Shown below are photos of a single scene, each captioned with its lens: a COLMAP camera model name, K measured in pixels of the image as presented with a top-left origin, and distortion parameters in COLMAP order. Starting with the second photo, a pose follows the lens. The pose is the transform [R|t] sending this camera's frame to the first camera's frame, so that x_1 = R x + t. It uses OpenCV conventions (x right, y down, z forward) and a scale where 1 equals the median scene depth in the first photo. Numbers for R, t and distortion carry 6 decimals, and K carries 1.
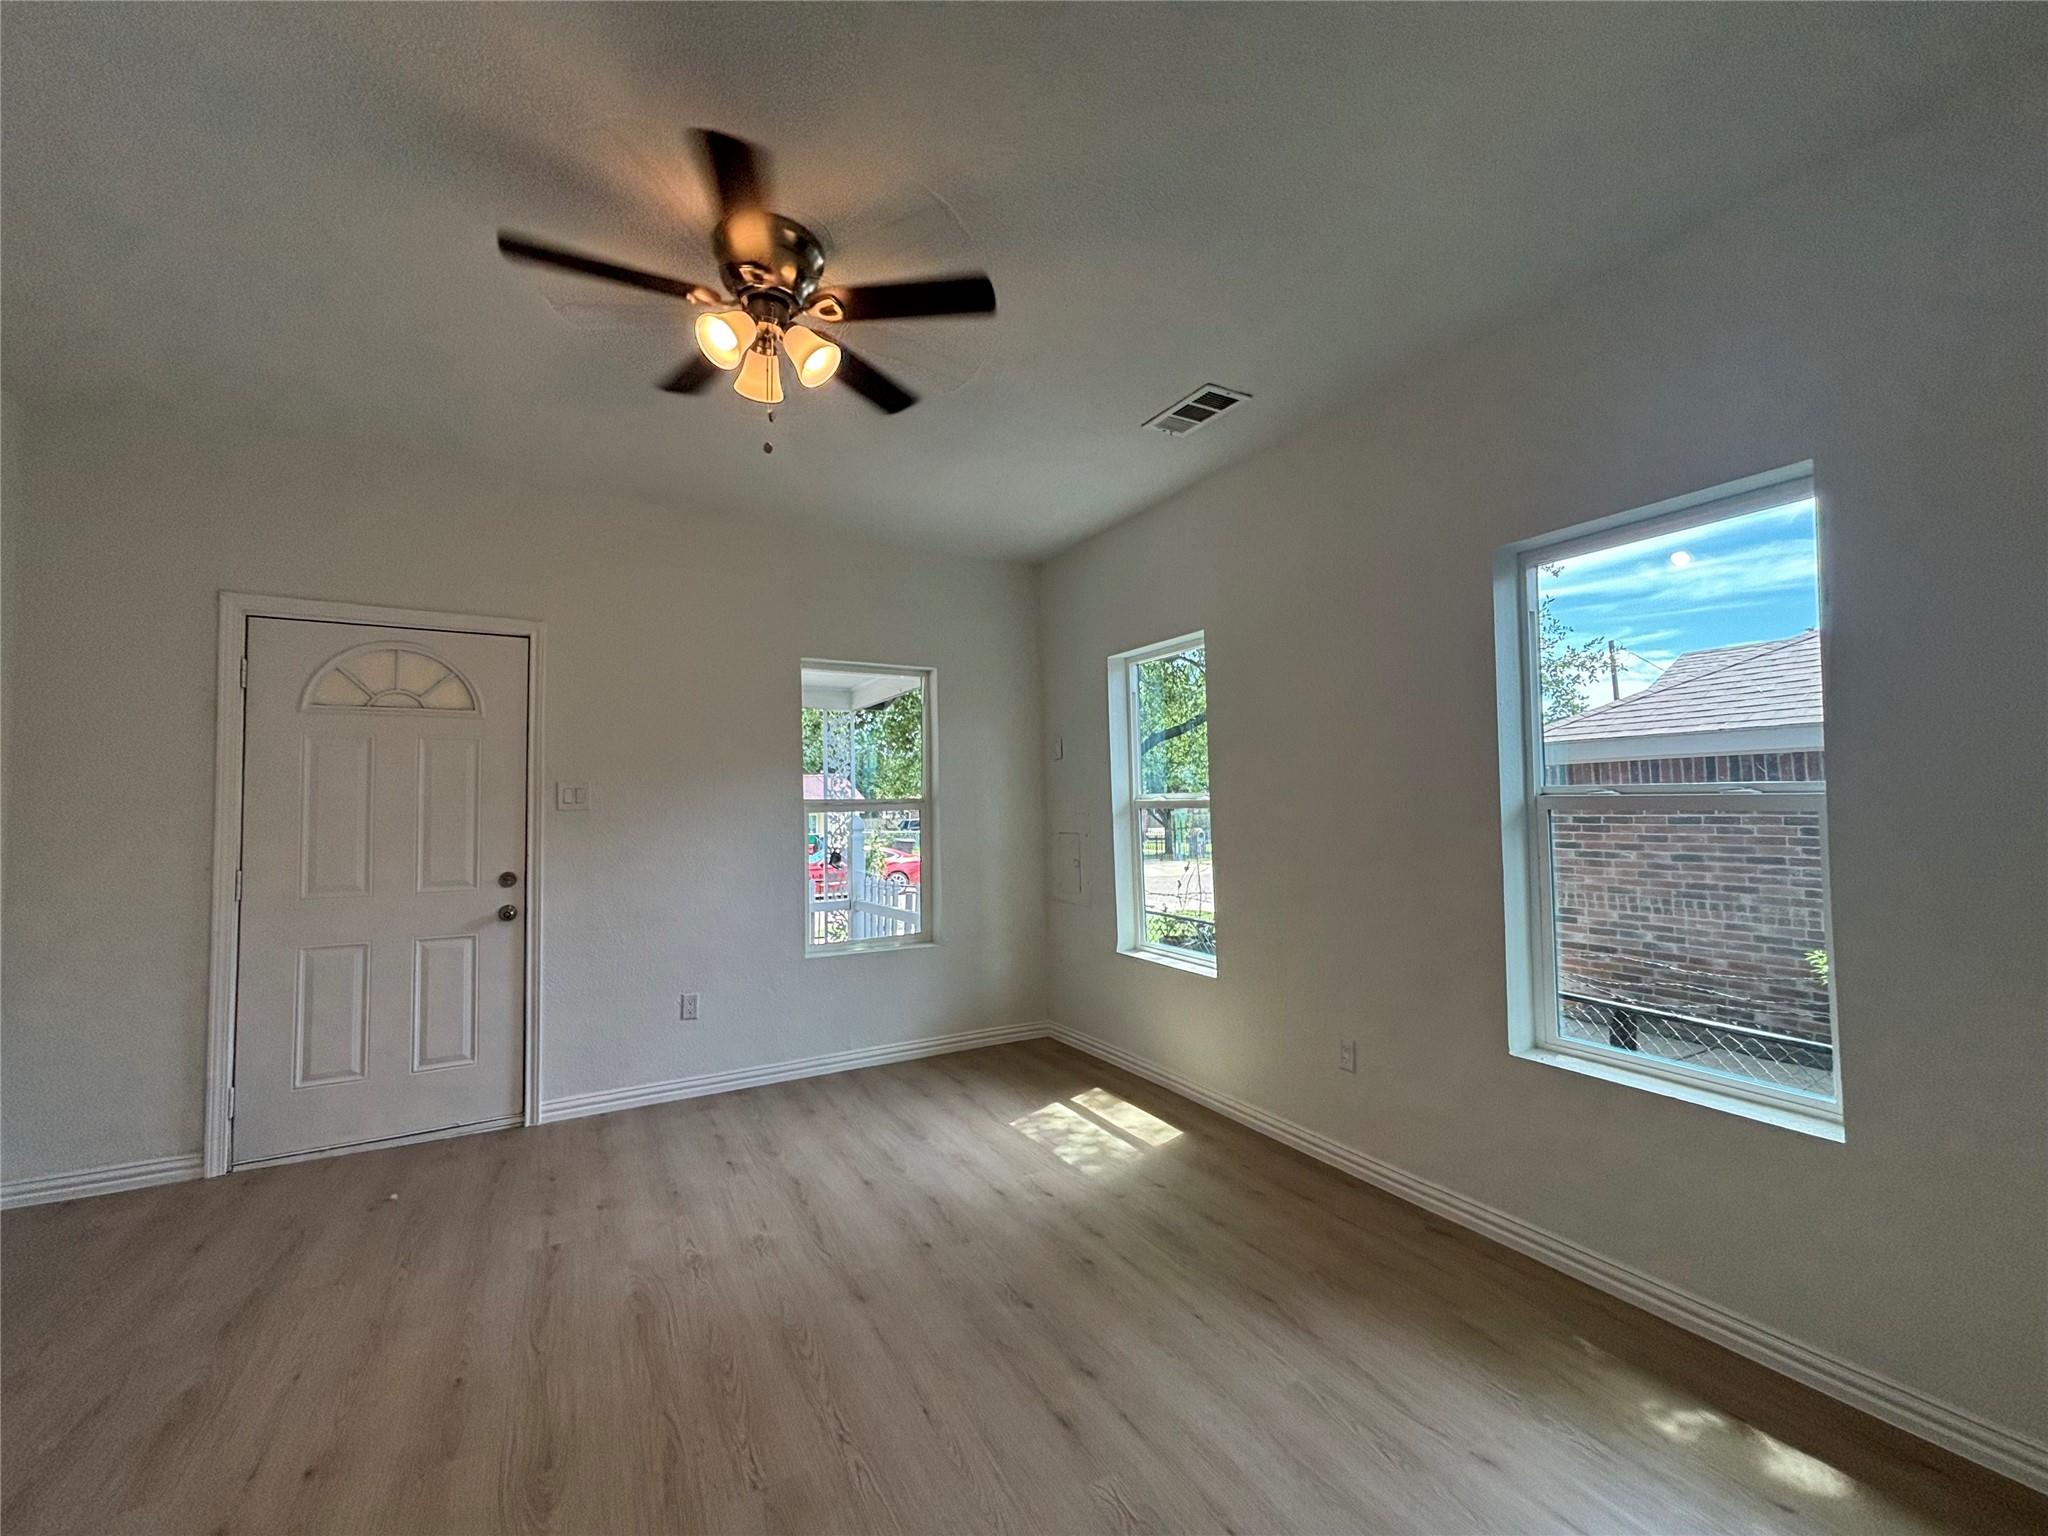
lens RADIAL K [[815.6, 0, 1024.0], [0, 815.6, 768.0], [0, 0, 1]] dist [0.016927, 0.000067]
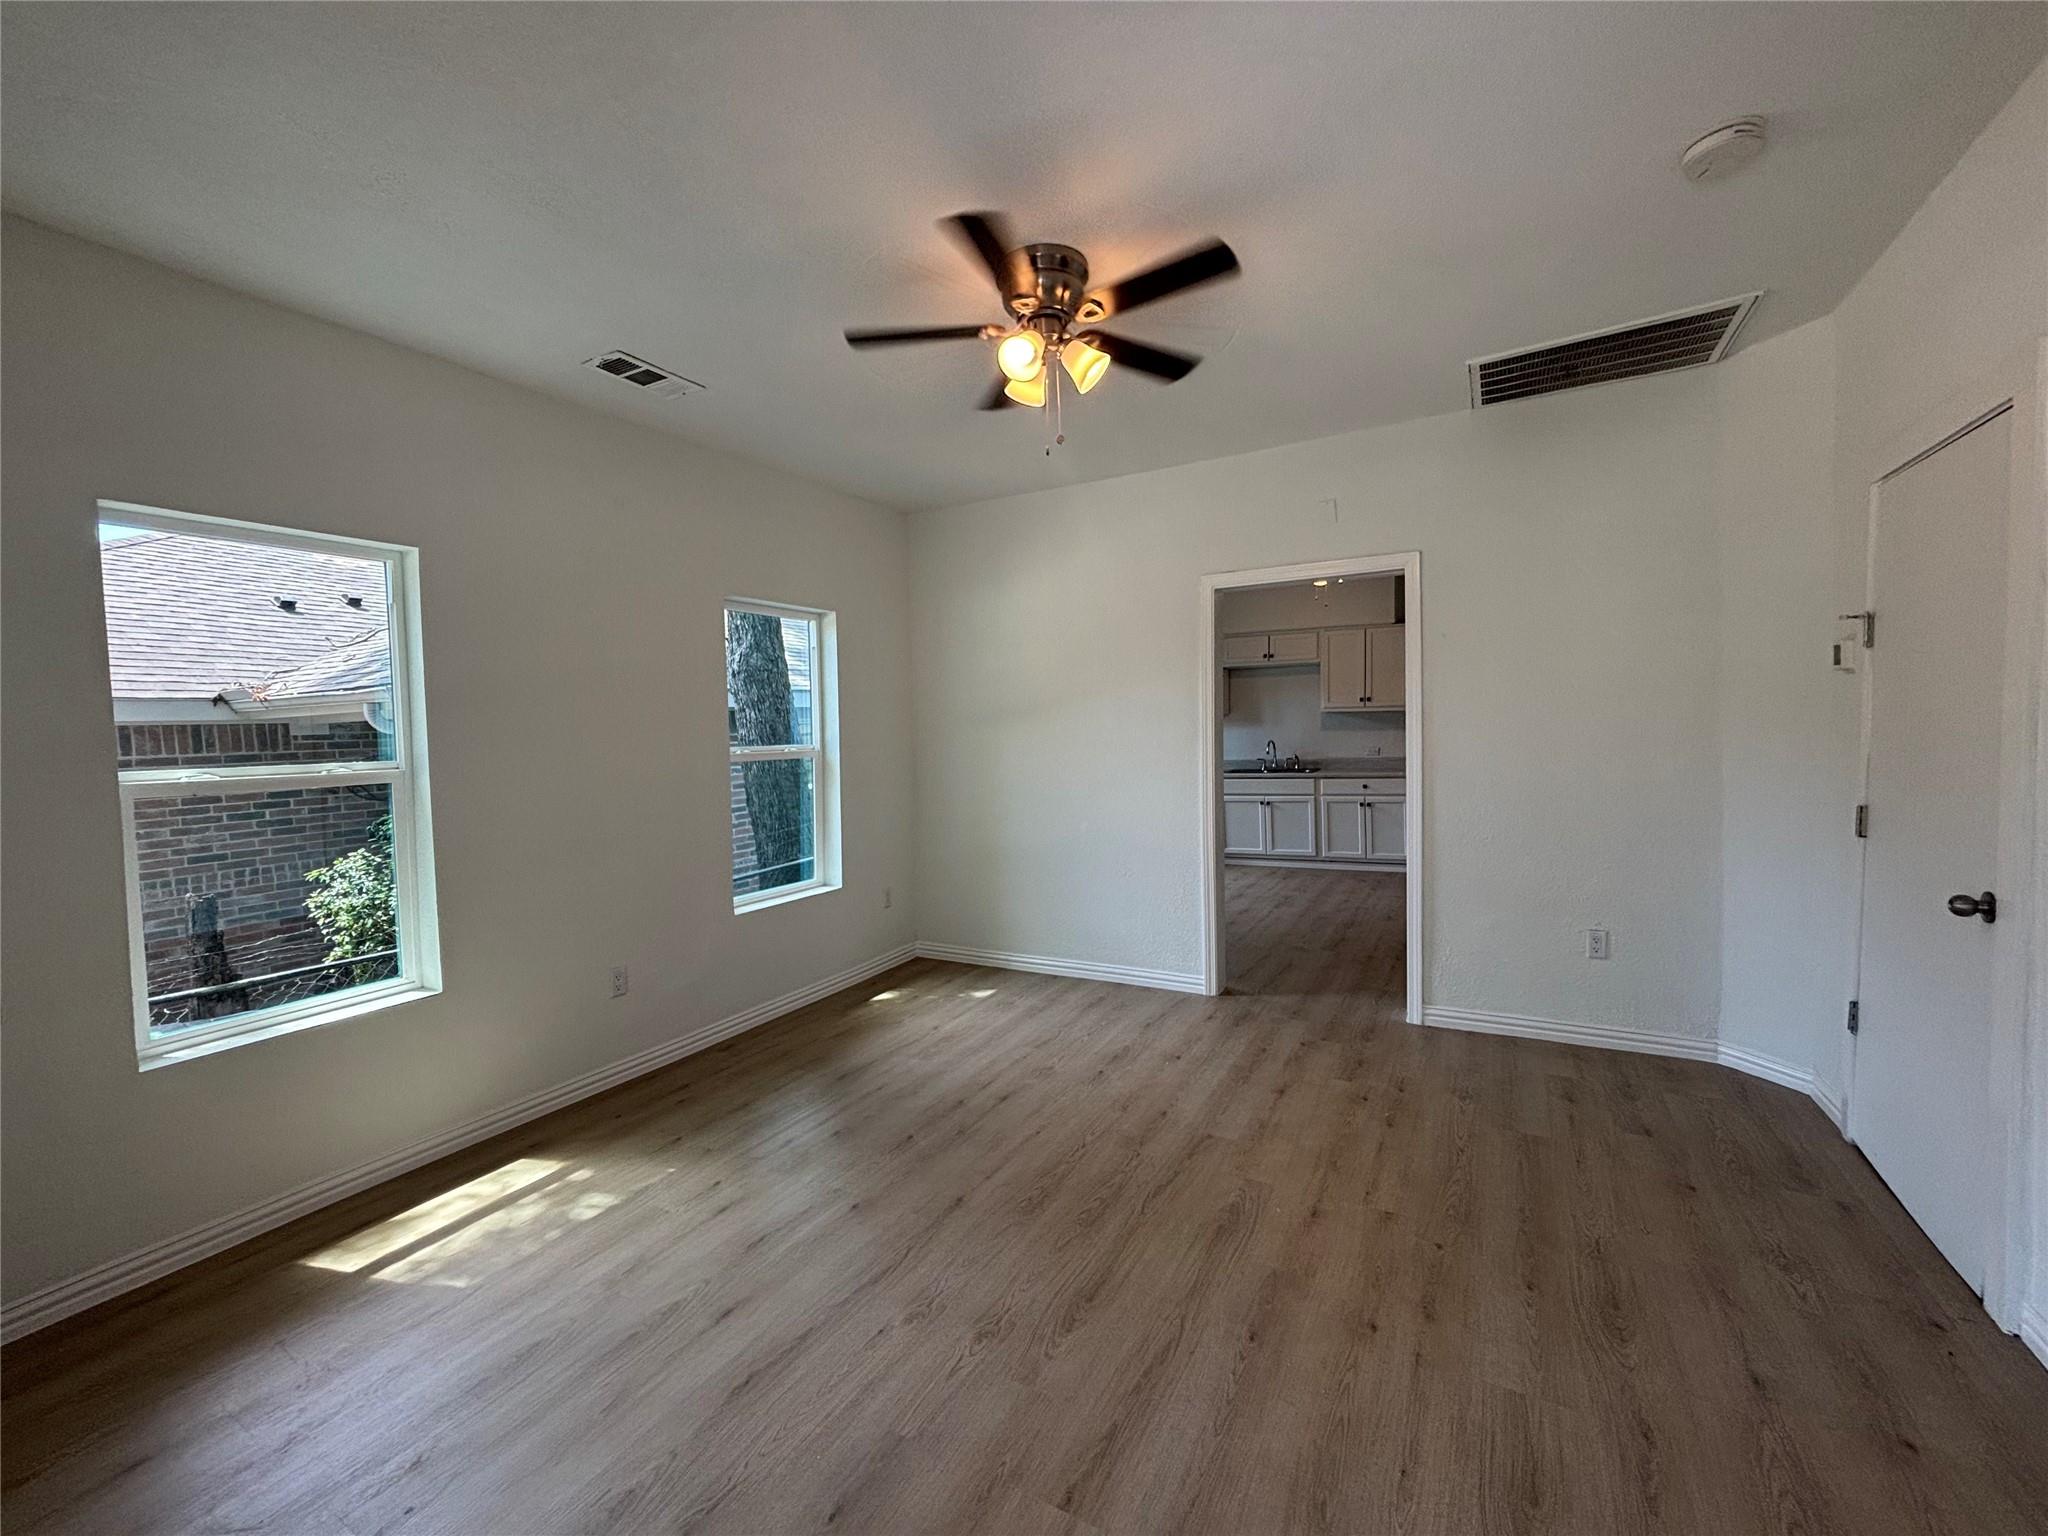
lens RADIAL K [[815.6, 0, 1024.0], [0, 815.6, 768.0], [0, 0, 1]] dist [0.016927, 0.000067]
pose [[-0.504728, -0.010203, 0.863218, -1.242845], [0.001420, 0.999919, 0.012649, 0.057190], [-0.863278, 0.007610, -0.504672, 1.552277]]
